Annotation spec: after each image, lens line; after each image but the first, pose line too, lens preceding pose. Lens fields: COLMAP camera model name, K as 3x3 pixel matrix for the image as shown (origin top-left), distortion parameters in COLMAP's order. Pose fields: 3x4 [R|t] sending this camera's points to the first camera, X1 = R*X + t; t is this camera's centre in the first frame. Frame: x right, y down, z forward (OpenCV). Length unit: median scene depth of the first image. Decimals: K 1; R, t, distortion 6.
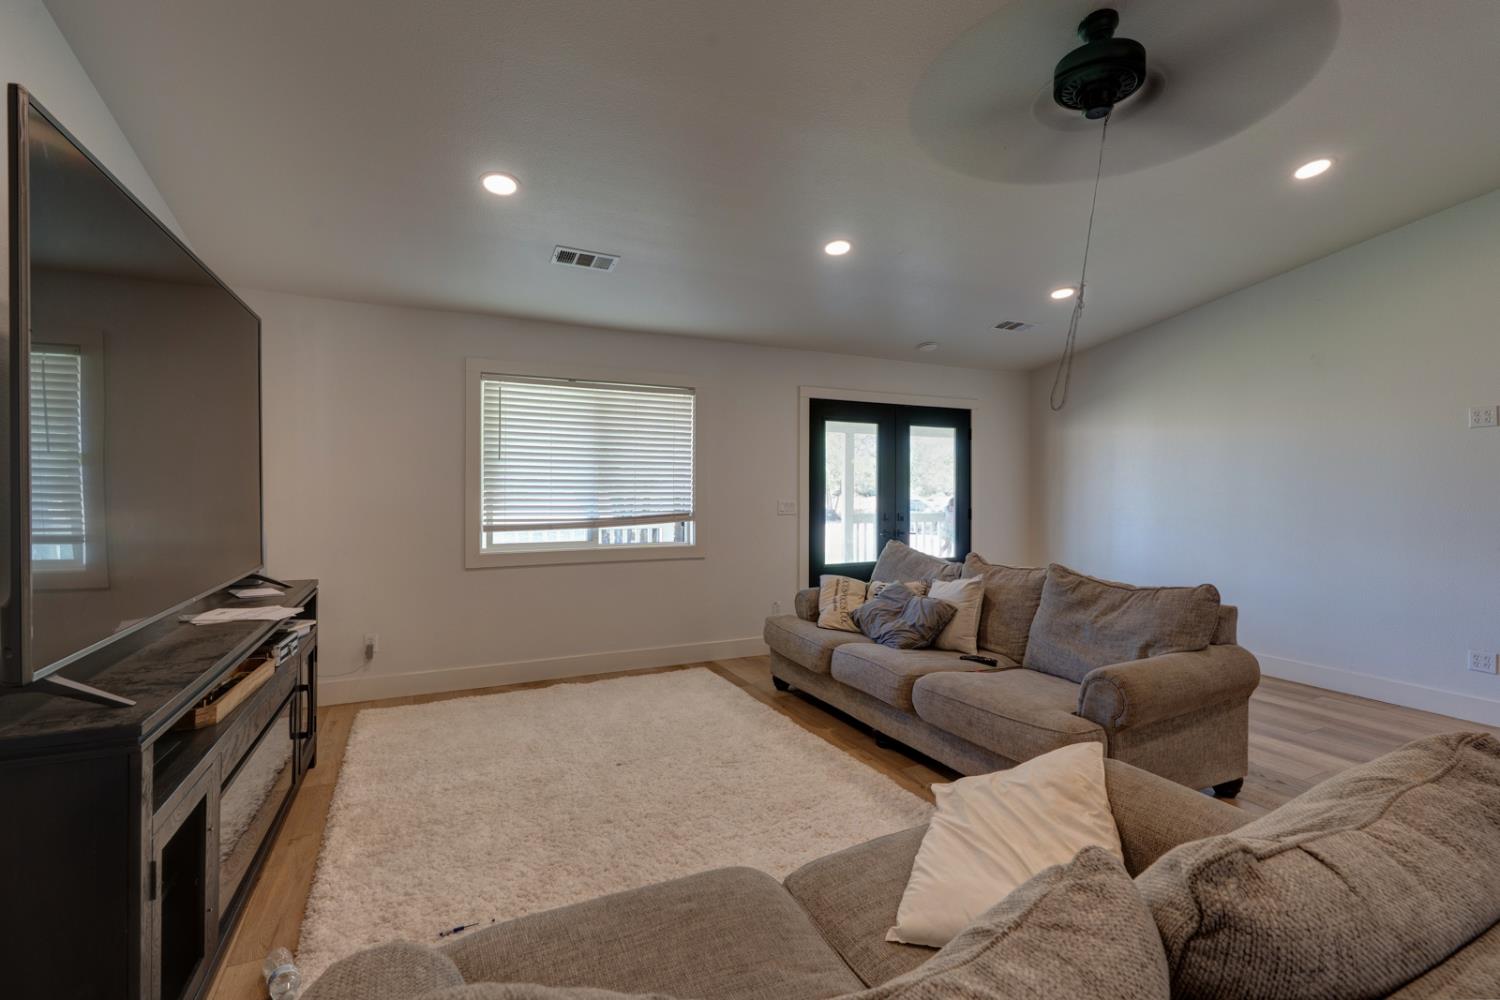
lens RADIAL K [[696.6, 0, 749.0], [0, 696.6, 493.3], [0, 0, 1]] dist [-0.007457, 0.004048]
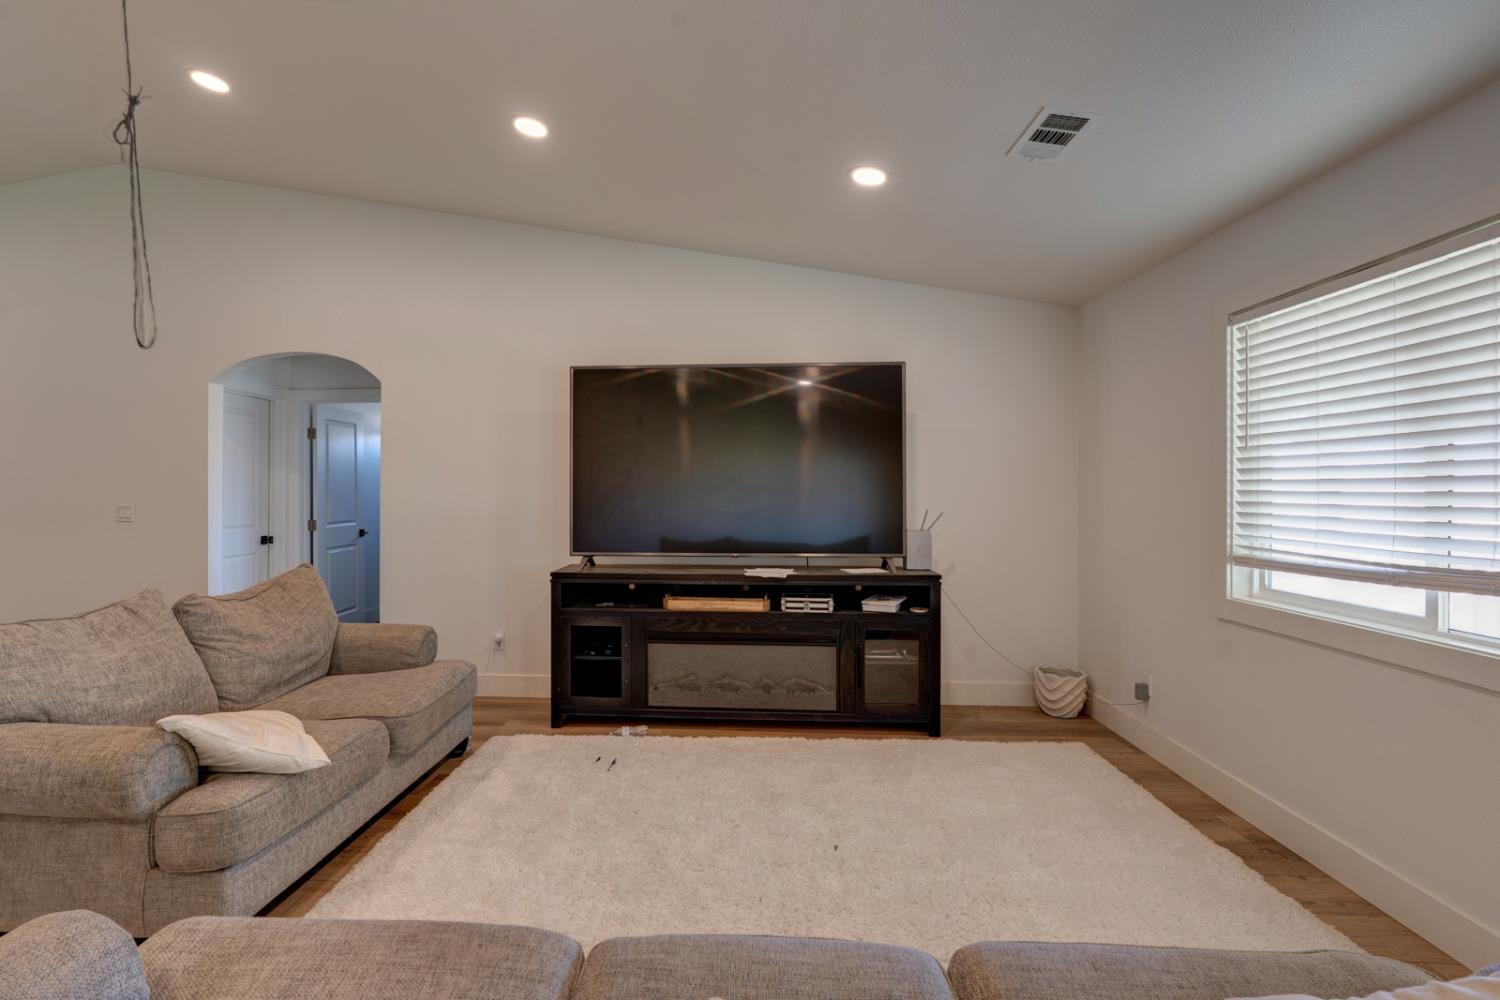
lens RADIAL K [[696.6, 0, 734.0], [0, 696.6, 490.1], [0, 0, 1]] dist [-0.007457, 0.004048]
pose [[-0.493630, -0.008294, -0.869632, 0.359005], [-0.012334, 0.999921, -0.002535, -0.004827], [0.869585, 0.009475, -0.493693, 0.840668]]
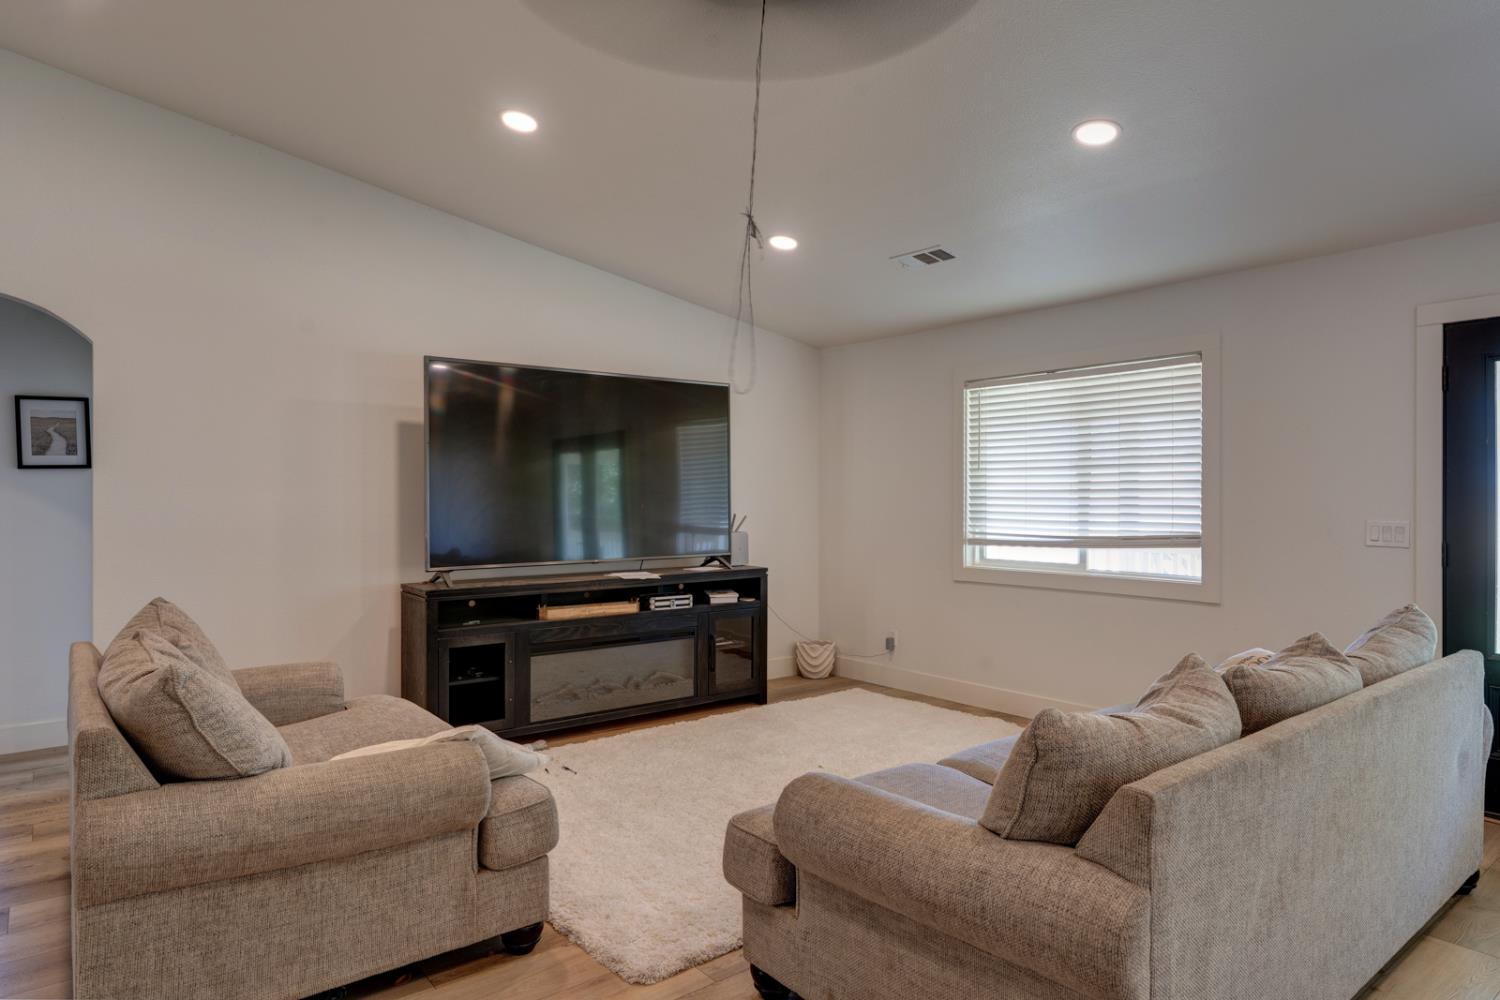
lens RADIAL K [[894.7, 0, 745.6], [0, 894.7, 504.1], [0, 0, 1]] dist [0.001088, 0.002576]
pose [[0.210174, 0.000441, -0.977664, 0.712171], [-0.006162, 0.999981, -0.000873, 0.001547], [0.977645, 0.006208, 0.210173, 0.397111]]
